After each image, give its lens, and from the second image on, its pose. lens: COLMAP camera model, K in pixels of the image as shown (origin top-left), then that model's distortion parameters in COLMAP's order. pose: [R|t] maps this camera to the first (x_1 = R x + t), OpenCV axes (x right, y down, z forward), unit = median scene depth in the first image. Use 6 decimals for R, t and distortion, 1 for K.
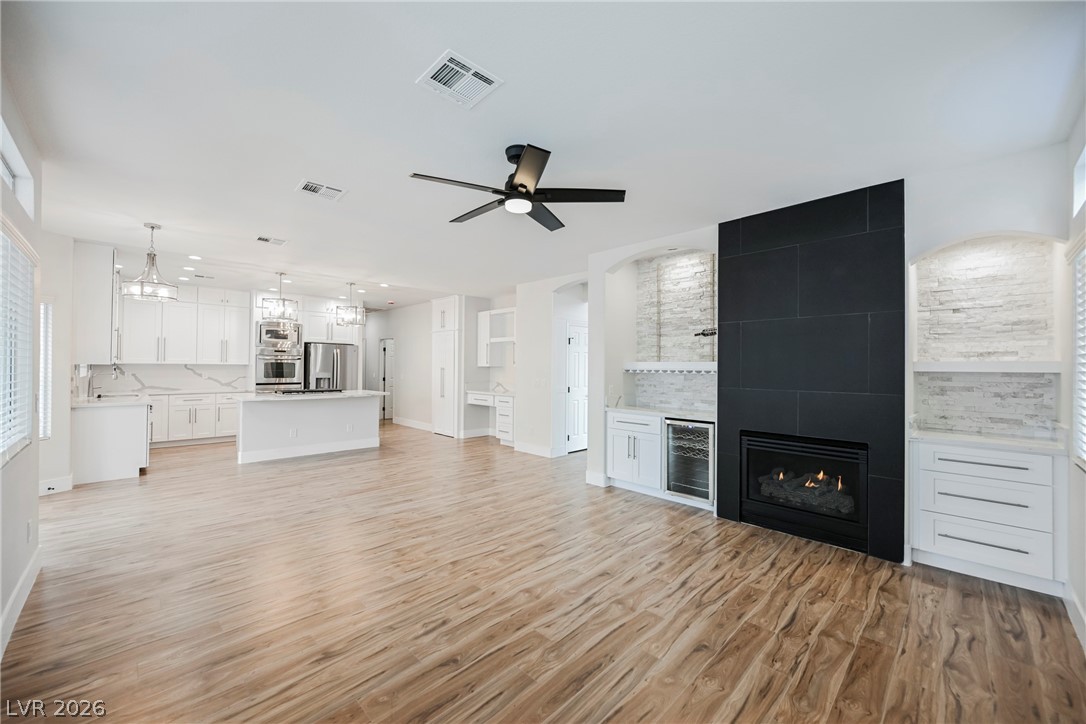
lens RADIAL K [[432.5, 0, 529.4], [0, 432.5, 358.9], [0, 0, 1]] dist [0.029040, -0.000214]
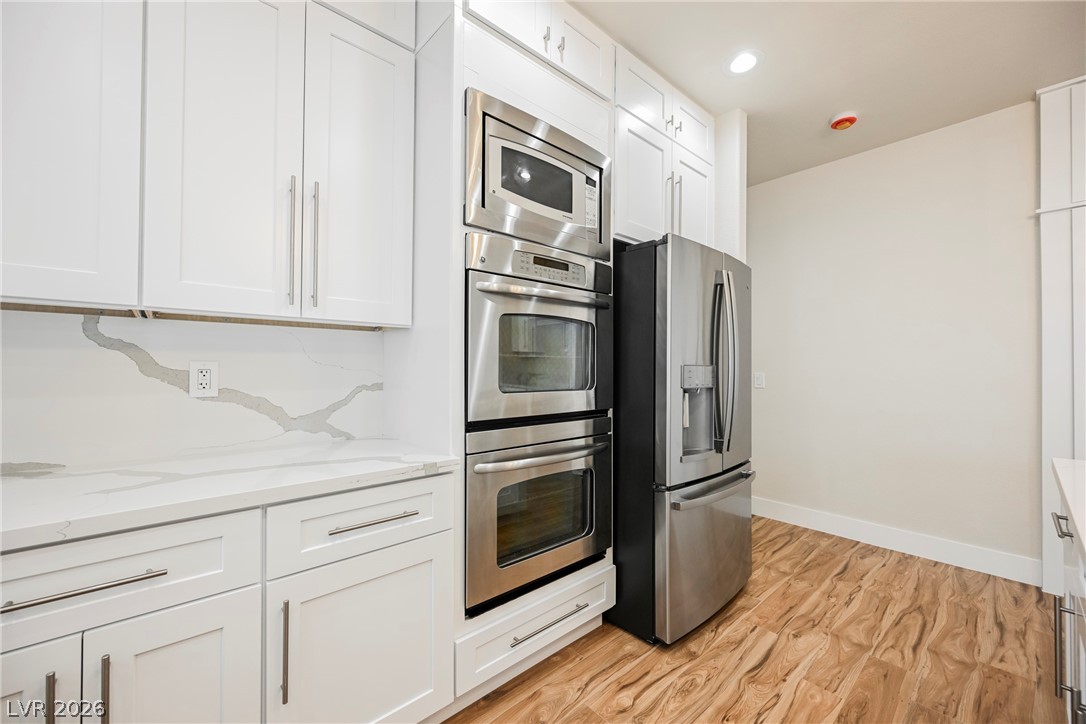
lens RADIAL K [[422.8, 0, 543.7], [0, 422.8, 362.8], [0, 0, 1]] dist [-0.000783, -0.000101]
pose [[0.999766, -0.007790, -0.020170, -0.574048], [0.007968, 0.999930, 0.008723, 0.028728], [0.020100, -0.008881, 0.999759, 0.800762]]
